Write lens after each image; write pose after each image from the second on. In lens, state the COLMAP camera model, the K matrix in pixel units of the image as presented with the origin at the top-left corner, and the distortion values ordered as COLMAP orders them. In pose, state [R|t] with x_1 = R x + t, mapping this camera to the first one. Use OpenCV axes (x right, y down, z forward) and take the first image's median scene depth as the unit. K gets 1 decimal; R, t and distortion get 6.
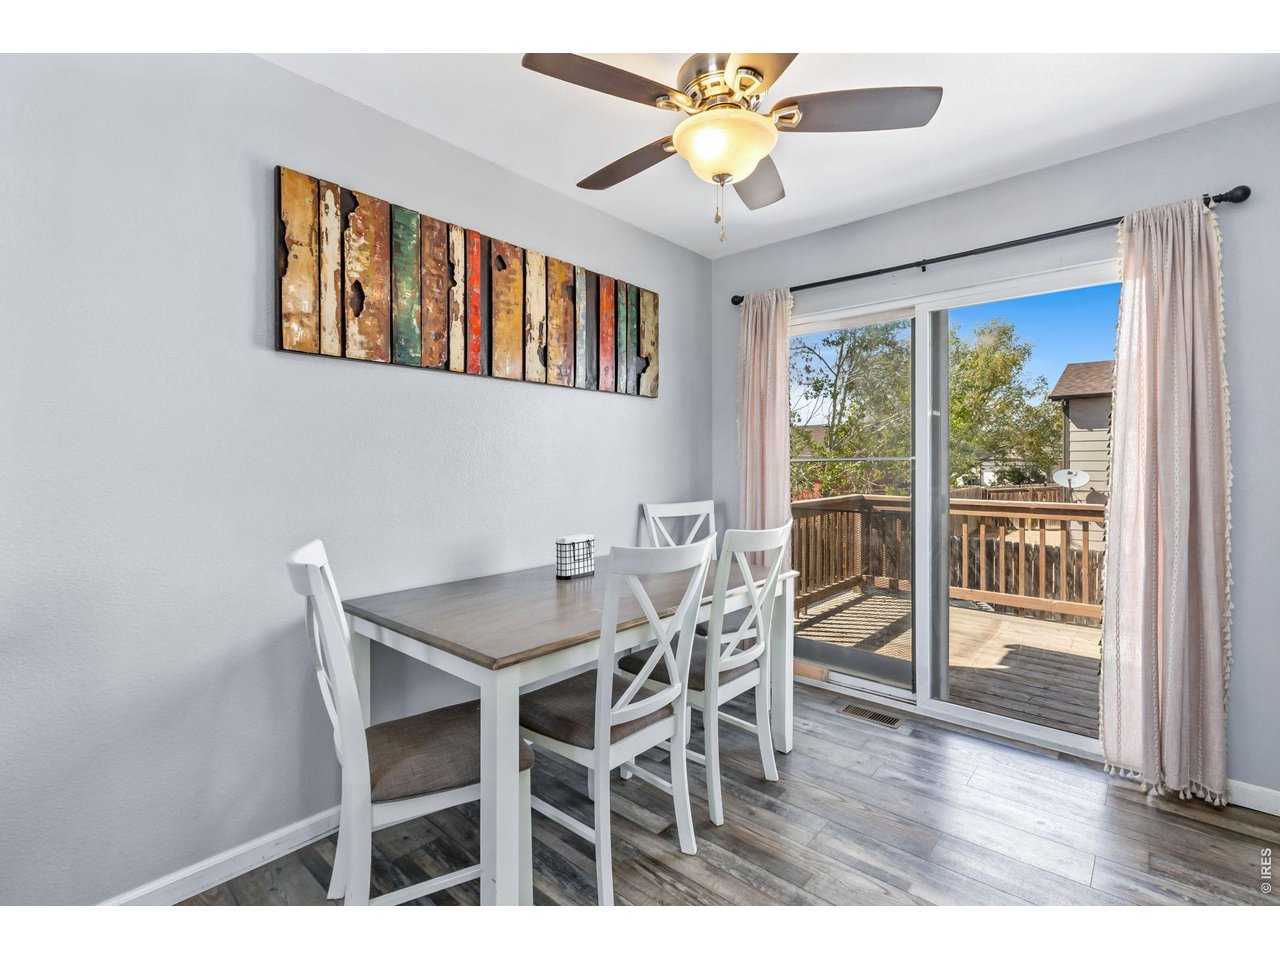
lens RADIAL K [[585.6, 0, 635.7], [0, 585.6, 468.8], [0, 0, 1]] dist [-0.003109, -0.000539]
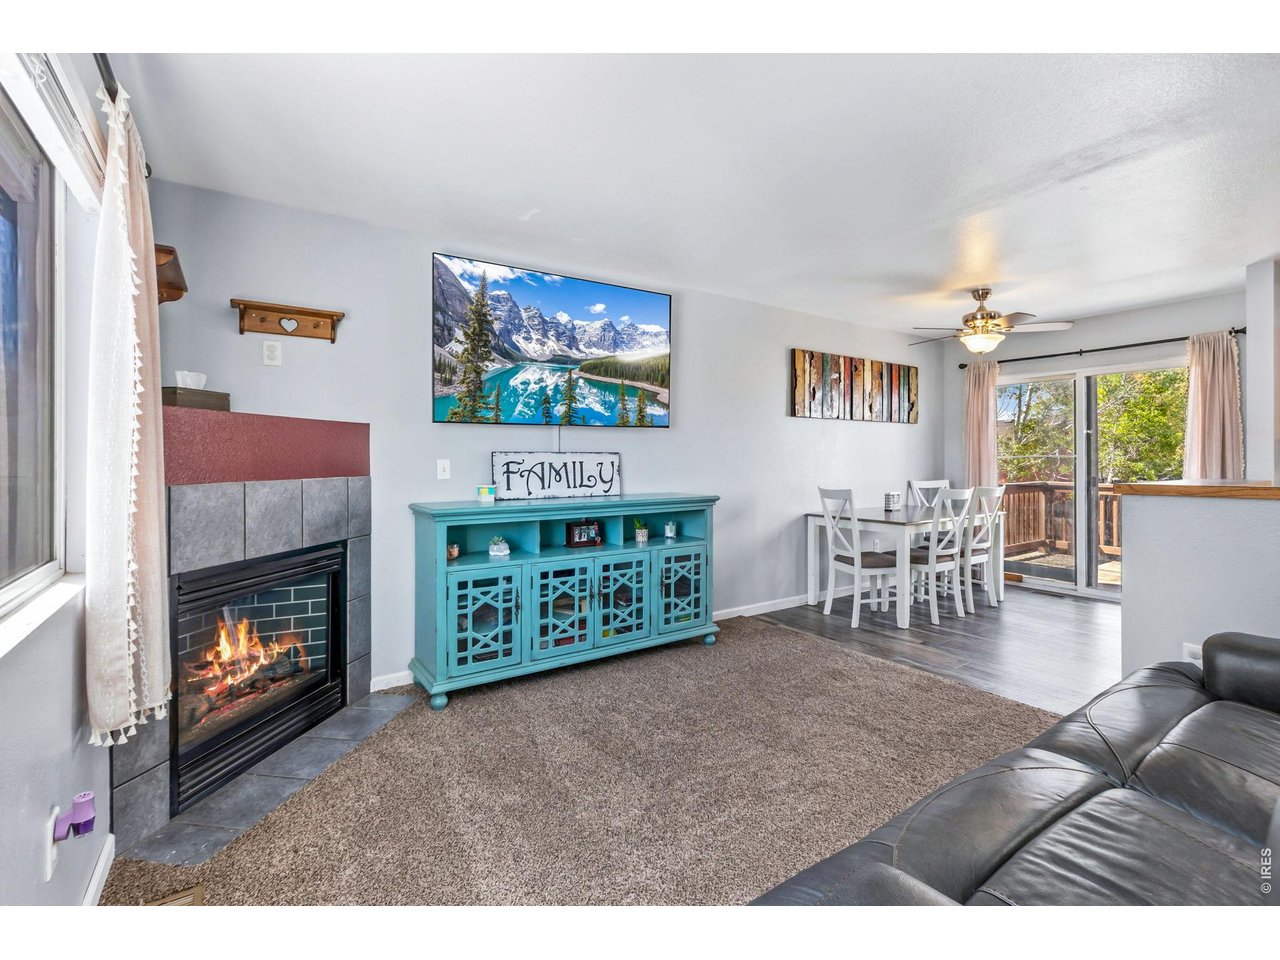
lens RADIAL K [[585.6, 0, 634.7], [0, 585.6, 459.1], [0, 0, 1]] dist [-0.003109, -0.000539]
pose [[0.968889, 0.000385, -0.247495, -0.480251], [-0.002172, 0.999974, -0.006947, 0.008450], [0.247486, 0.007268, 0.968864, -1.309373]]
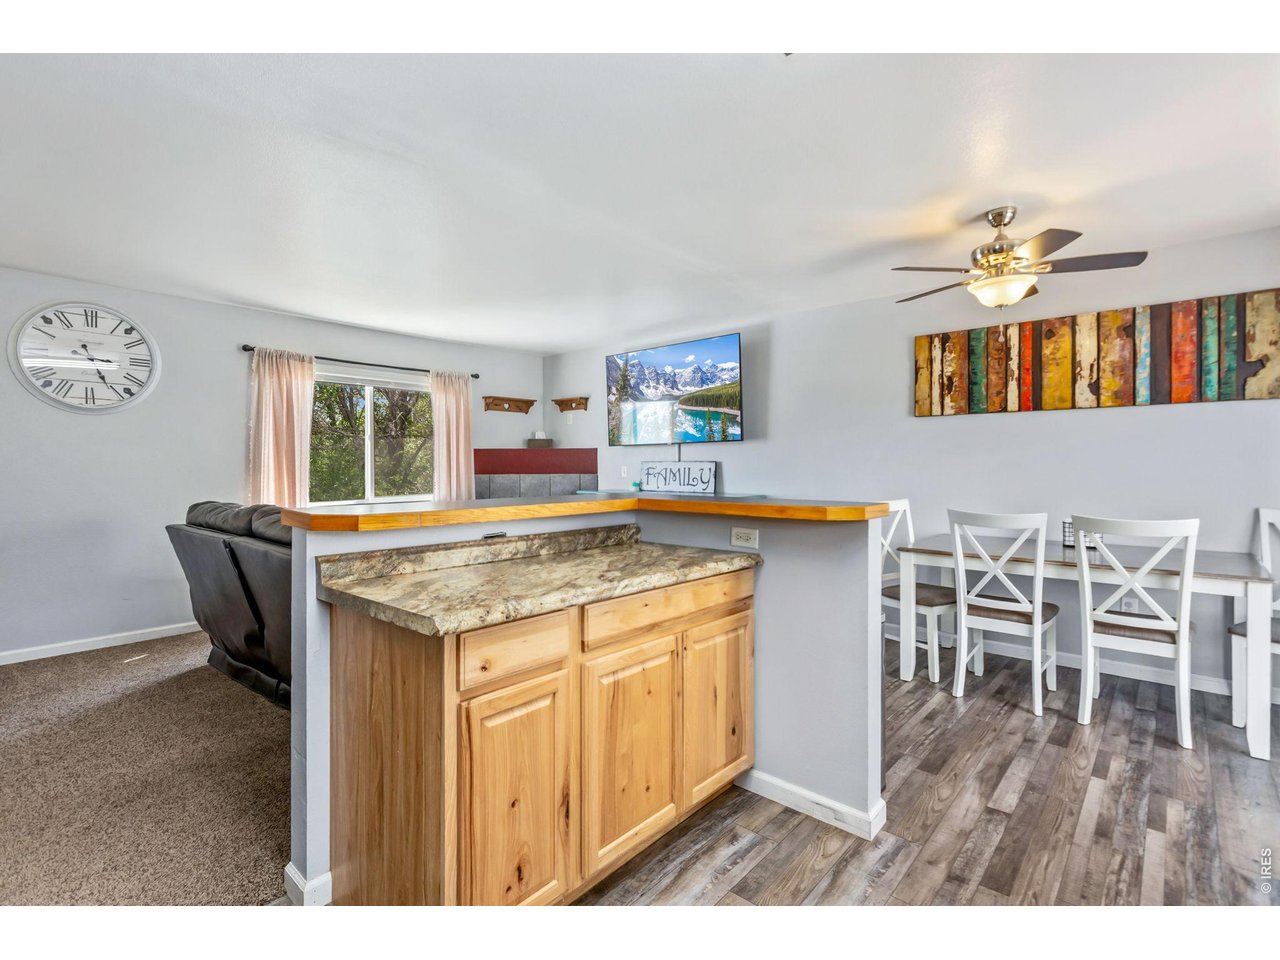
lens RADIAL K [[622.4, 0, 650.2], [0, 622.4, 472.2], [0, 0, 1]] dist [-0.000746, 0.000076]
pose [[0.021727, 0.022989, -0.999500, 1.330288], [0.001499, 0.999734, 0.023027, -0.032651], [0.999763, -0.001999, 0.021687, -0.066198]]
